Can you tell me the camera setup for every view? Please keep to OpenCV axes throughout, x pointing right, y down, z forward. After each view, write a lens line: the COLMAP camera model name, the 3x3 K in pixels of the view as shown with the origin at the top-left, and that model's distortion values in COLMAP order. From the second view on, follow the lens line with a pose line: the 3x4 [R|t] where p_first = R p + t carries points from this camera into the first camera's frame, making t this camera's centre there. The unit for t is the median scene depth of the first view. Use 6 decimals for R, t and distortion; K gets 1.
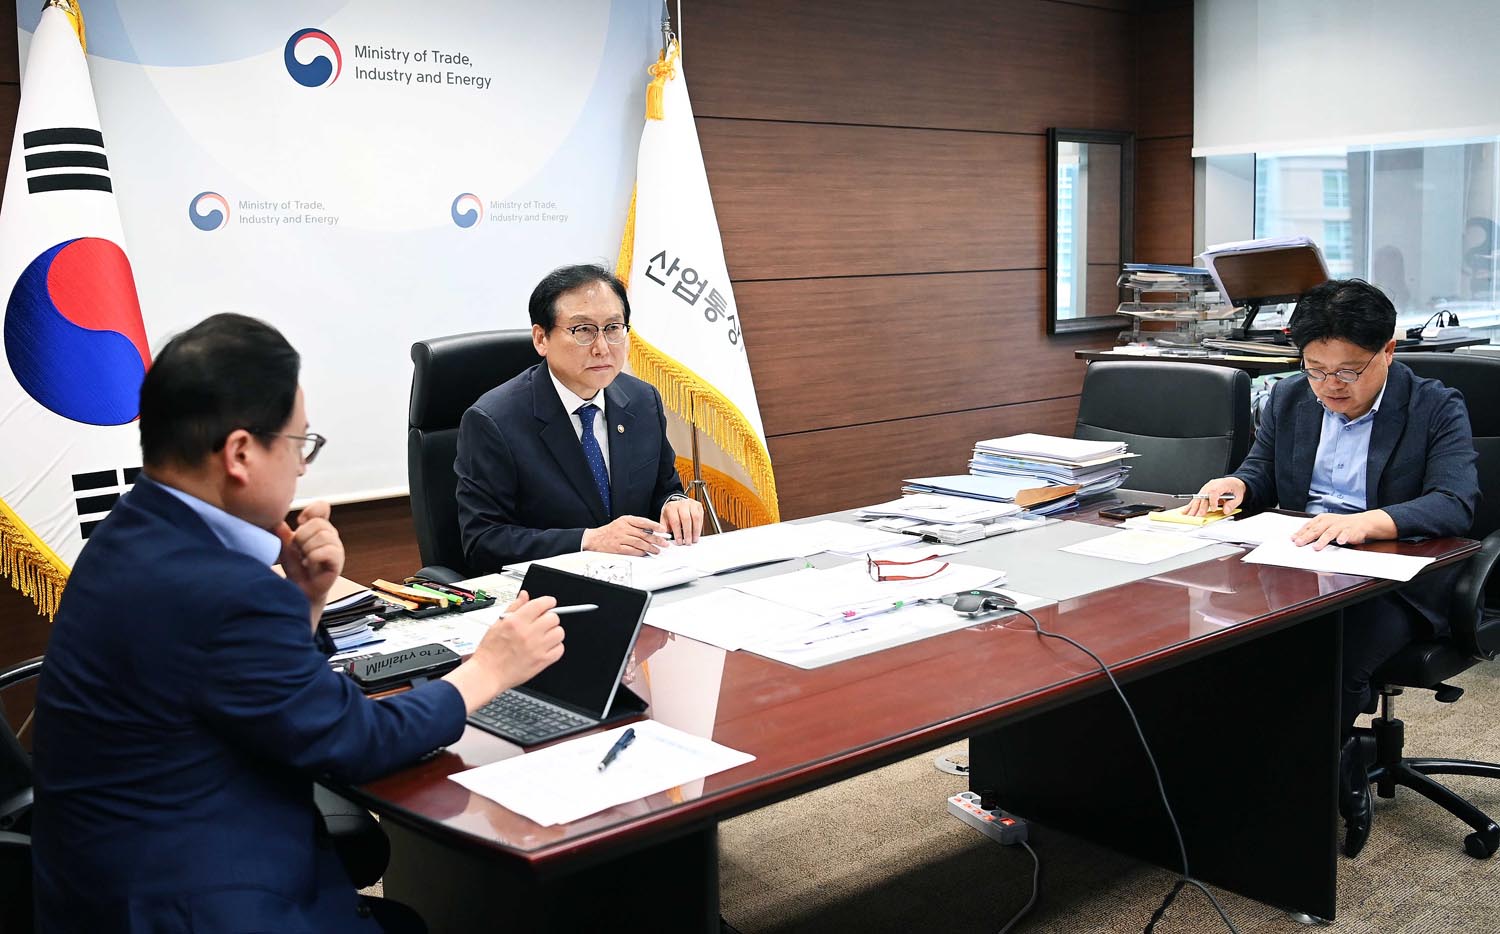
lens RADIAL K [[1602.5, 0, 749.1], [0, 1602.5, 471.5], [0, 0, 1]] dist [0.008088, 0.000000]
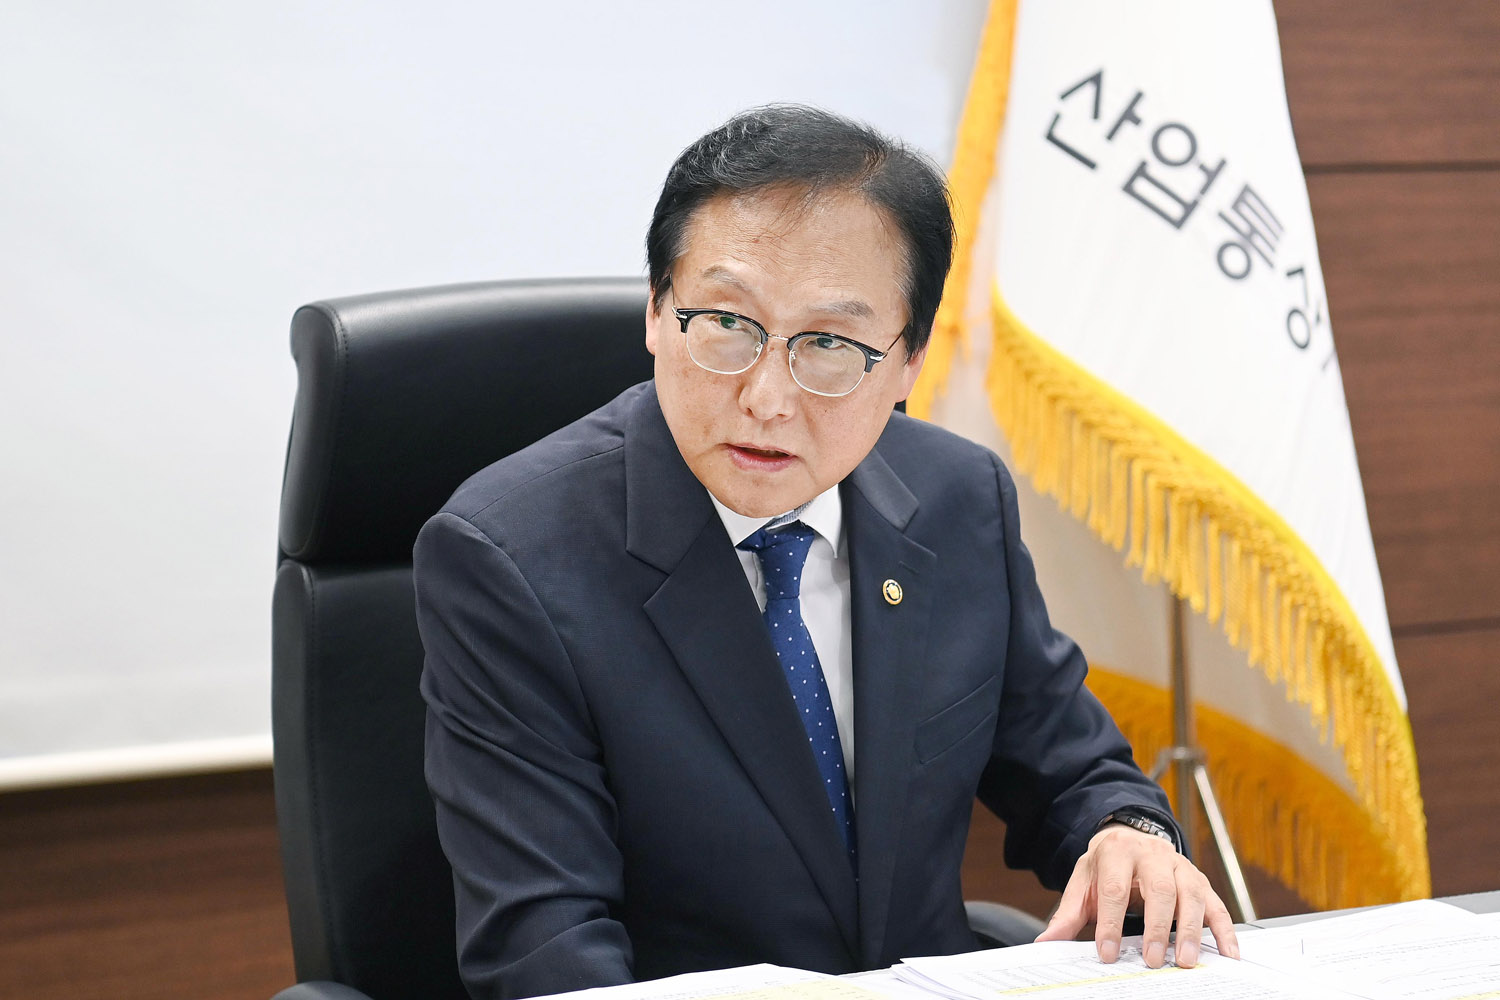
lens RADIAL K [[3144.6, 0, 759.2], [0, 3144.6, 493.6], [0, 0, 1]] dist [0.318967, 0.000000]
pose [[0.977553, 0.038376, -0.207163, 0.017717], [-0.048631, 0.997819, -0.044636, -0.014456], [0.204998, 0.053708, 0.977288, 0.323152]]
